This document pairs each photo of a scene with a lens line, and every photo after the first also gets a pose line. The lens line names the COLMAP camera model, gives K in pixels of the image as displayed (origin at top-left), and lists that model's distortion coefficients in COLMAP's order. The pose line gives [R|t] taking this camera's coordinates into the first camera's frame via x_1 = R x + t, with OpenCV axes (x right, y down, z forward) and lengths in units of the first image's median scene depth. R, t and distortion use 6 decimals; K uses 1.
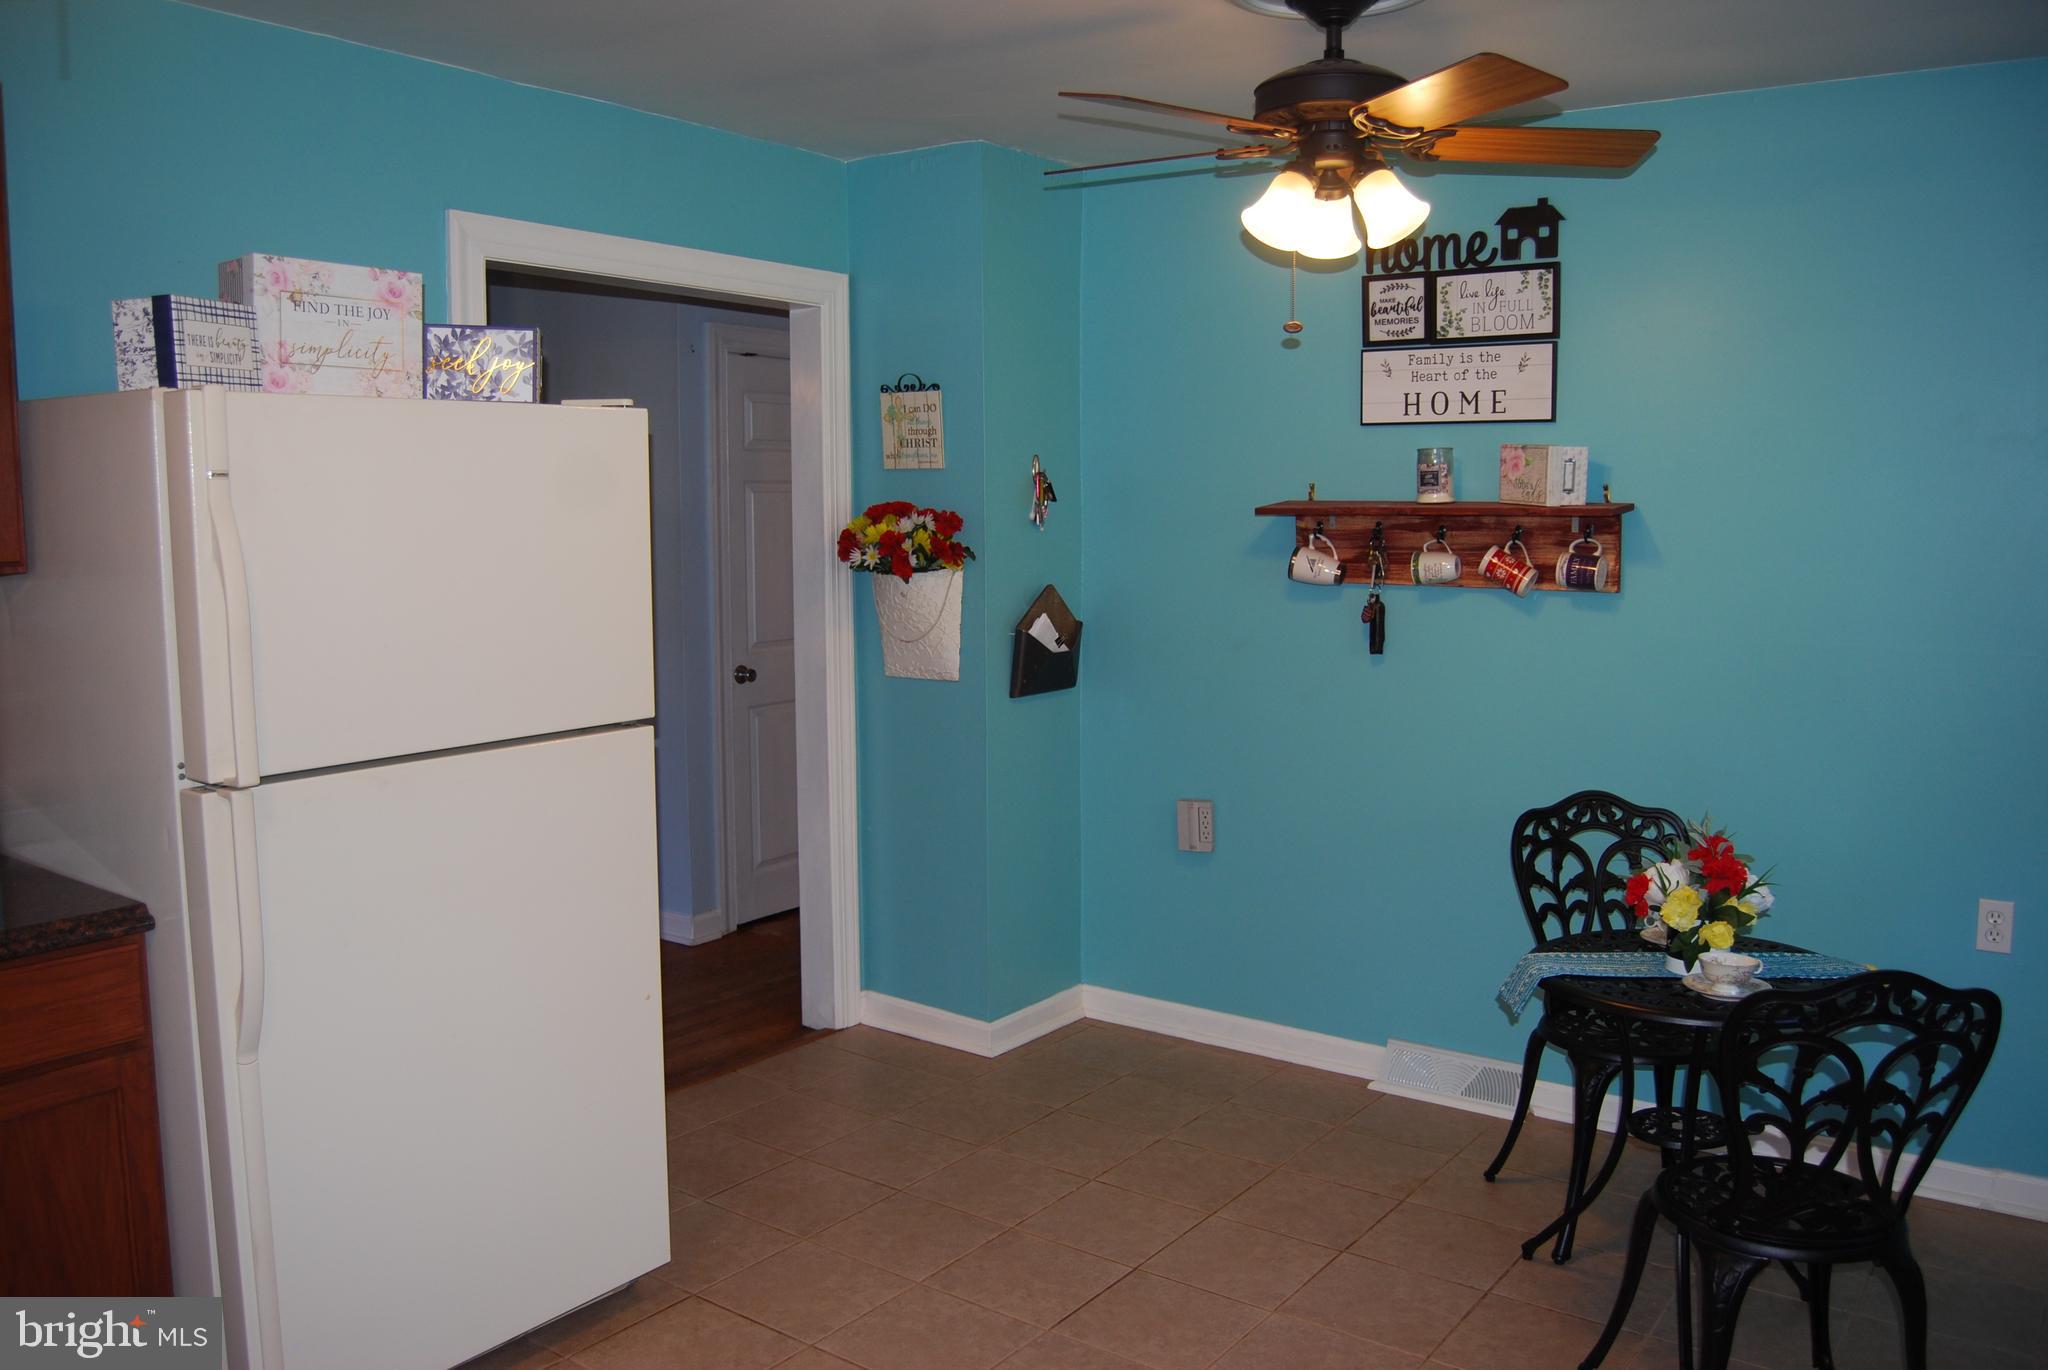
lens RADIAL K [[1611.4, 0, 1024.0], [0, 1611.4, 685.0], [0, 0, 1]] dist [-0.106293, 0.057065]
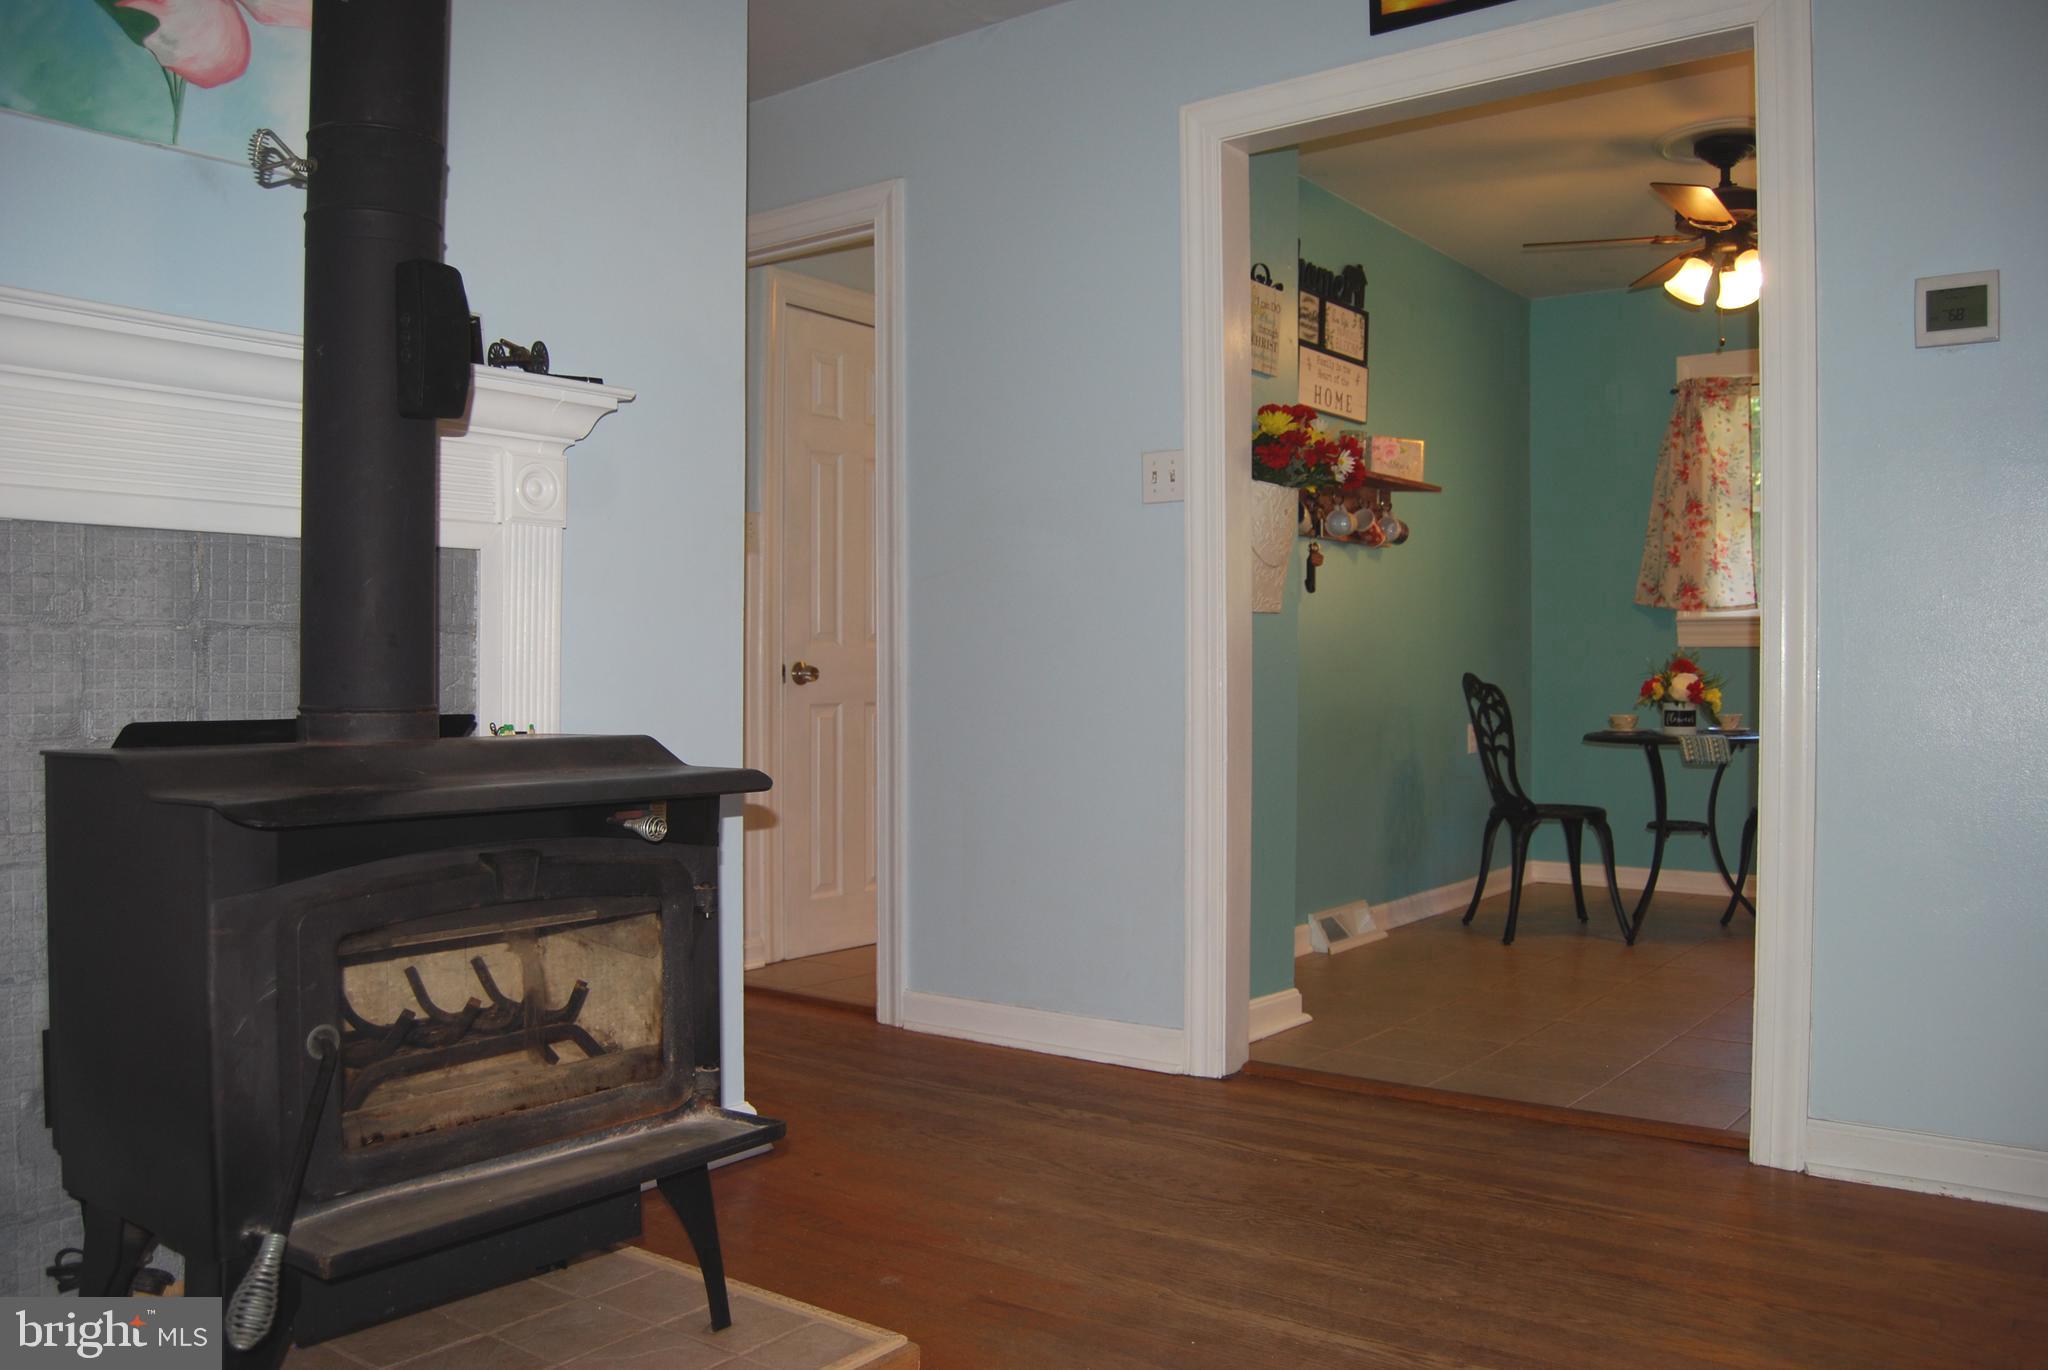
lens RADIAL K [[1611.4, 0, 1024.0], [0, 1611.4, 685.0], [0, 0, 1]] dist [-0.106293, 0.057065]
pose [[0.042736, -0.010856, 0.999027, -1.042865], [0.110679, 0.993838, 0.006065, 0.019464], [-0.992937, 0.110312, 0.043675, 1.209617]]
